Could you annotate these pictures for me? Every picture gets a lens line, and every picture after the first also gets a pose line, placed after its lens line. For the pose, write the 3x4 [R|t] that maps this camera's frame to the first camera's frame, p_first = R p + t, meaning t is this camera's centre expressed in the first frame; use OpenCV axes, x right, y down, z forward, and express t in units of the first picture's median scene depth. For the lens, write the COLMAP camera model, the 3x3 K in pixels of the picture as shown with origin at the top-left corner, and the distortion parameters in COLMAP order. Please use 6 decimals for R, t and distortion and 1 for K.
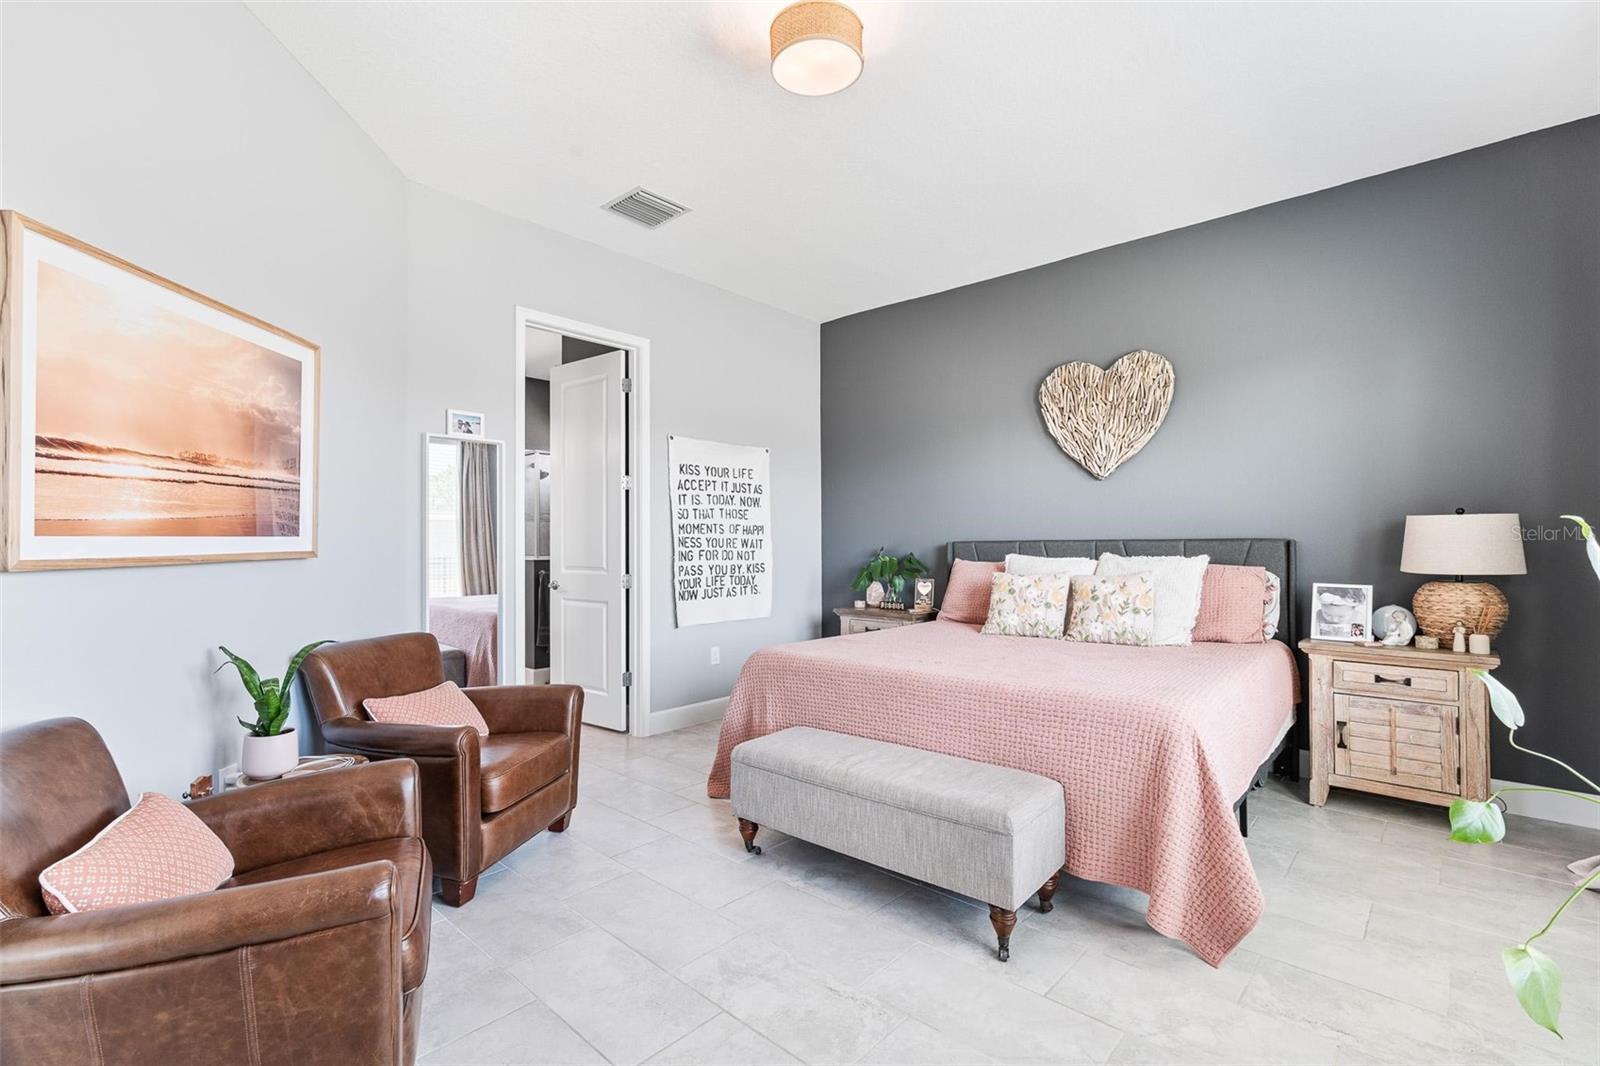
lens RADIAL K [[719.1, 0, 788.2], [0, 719.1, 539.9], [0, 0, 1]] dist [-0.010763, 0.003748]
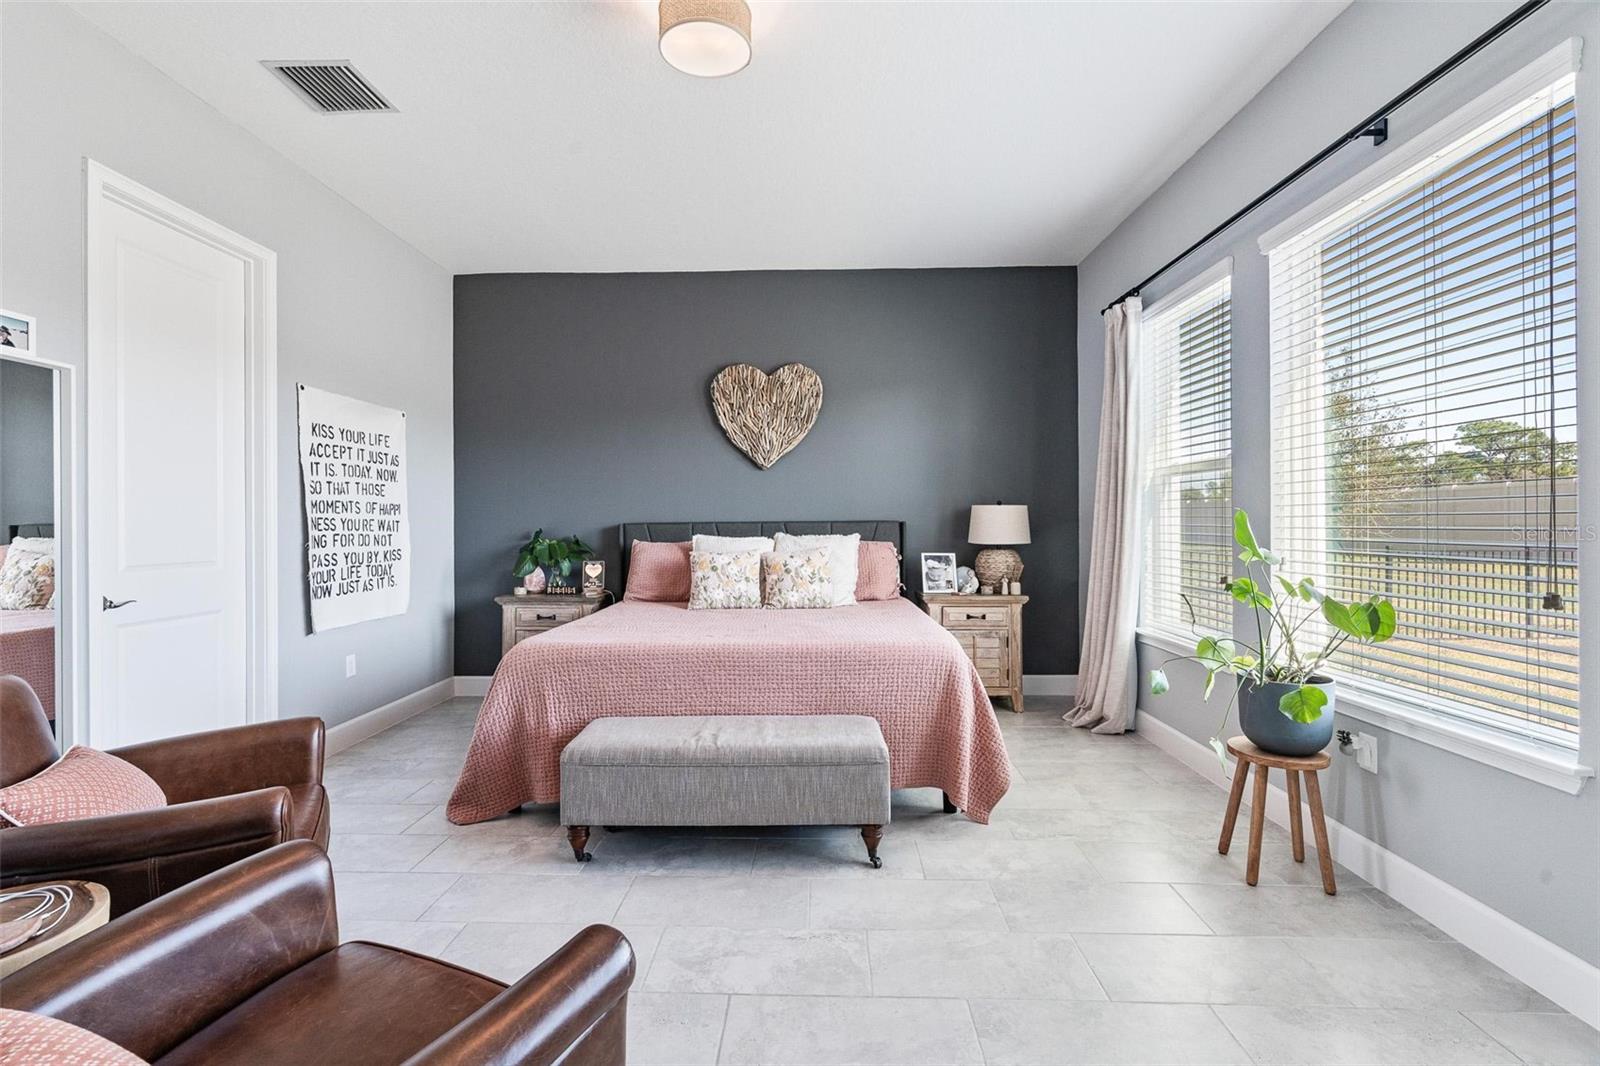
lens RADIAL K [[719.1, 0, 802.8], [0, 719.1, 529.1], [0, 0, 1]] dist [-0.010763, 0.003748]
pose [[0.756625, -0.005316, 0.653828, -0.300961], [-0.000517, 0.999962, 0.008729, 0.002003], [-0.653849, -0.006943, 0.756593, 0.086074]]
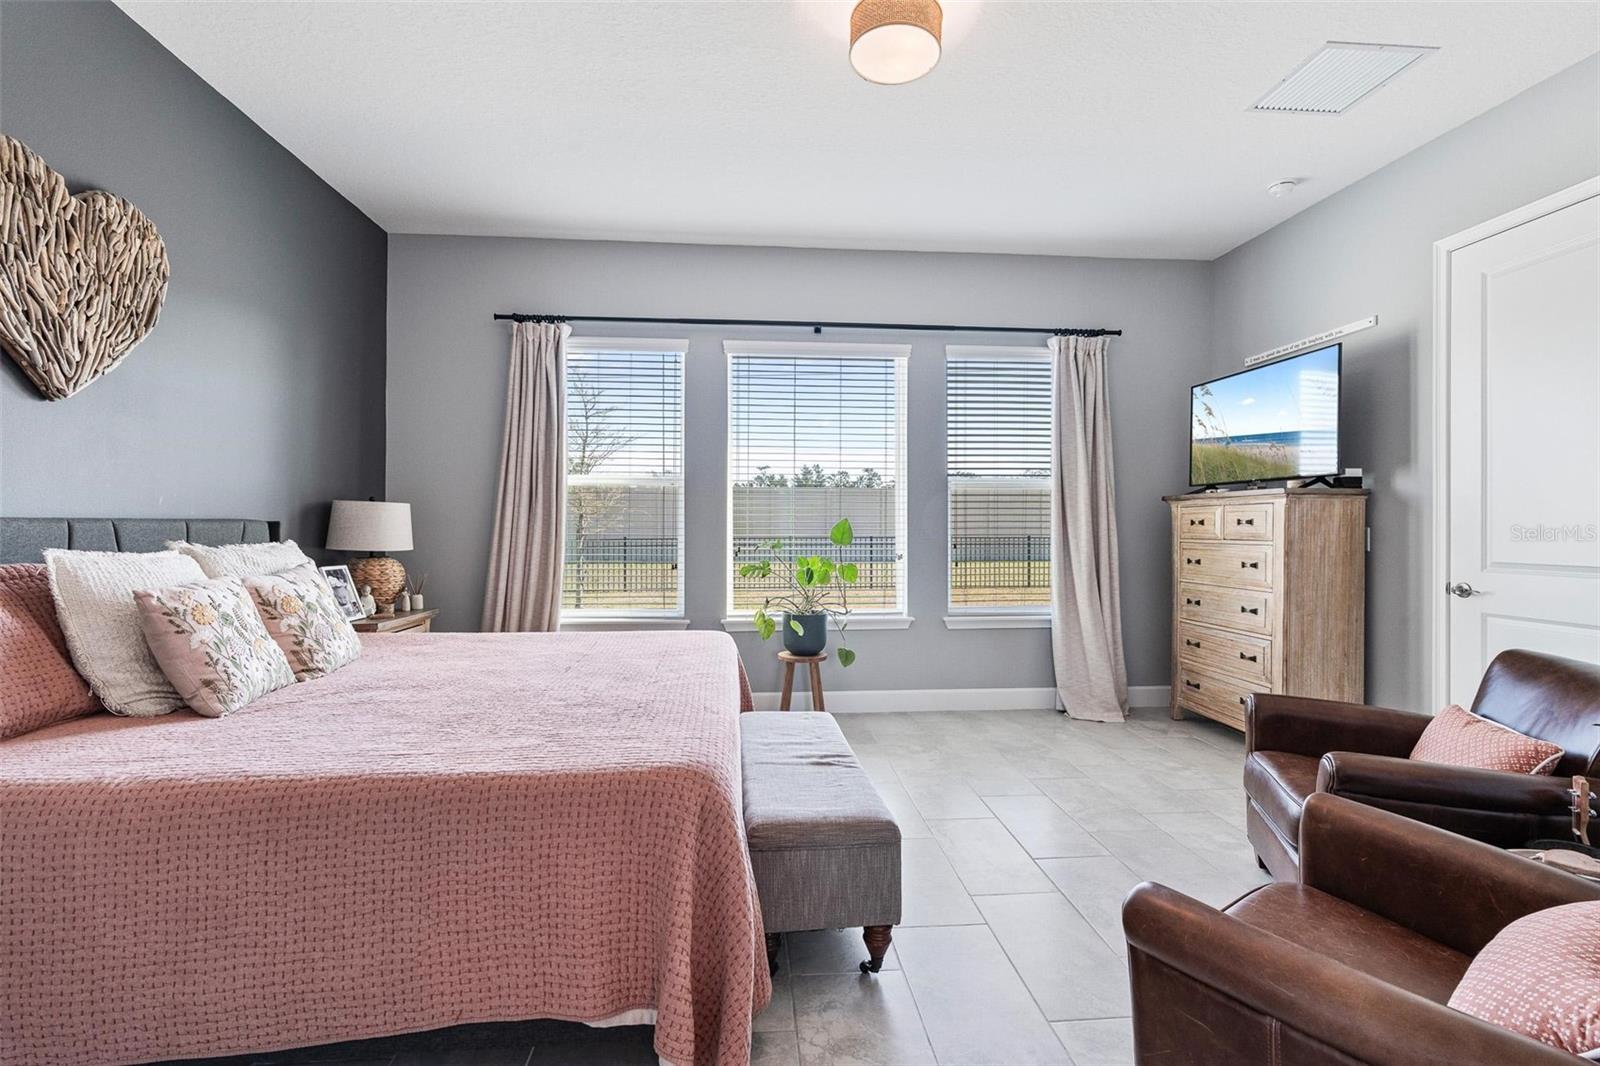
lens RADIAL K [[719.1, 0, 795.2], [0, 719.1, 520.6], [0, 0, 1]] dist [-0.010763, 0.003748]
pose [[-0.729909, 0.004393, 0.683530, -0.326819], [-0.005460, 0.999910, -0.012257, 0.005708], [-0.683522, -0.012679, -0.729820, 1.094712]]
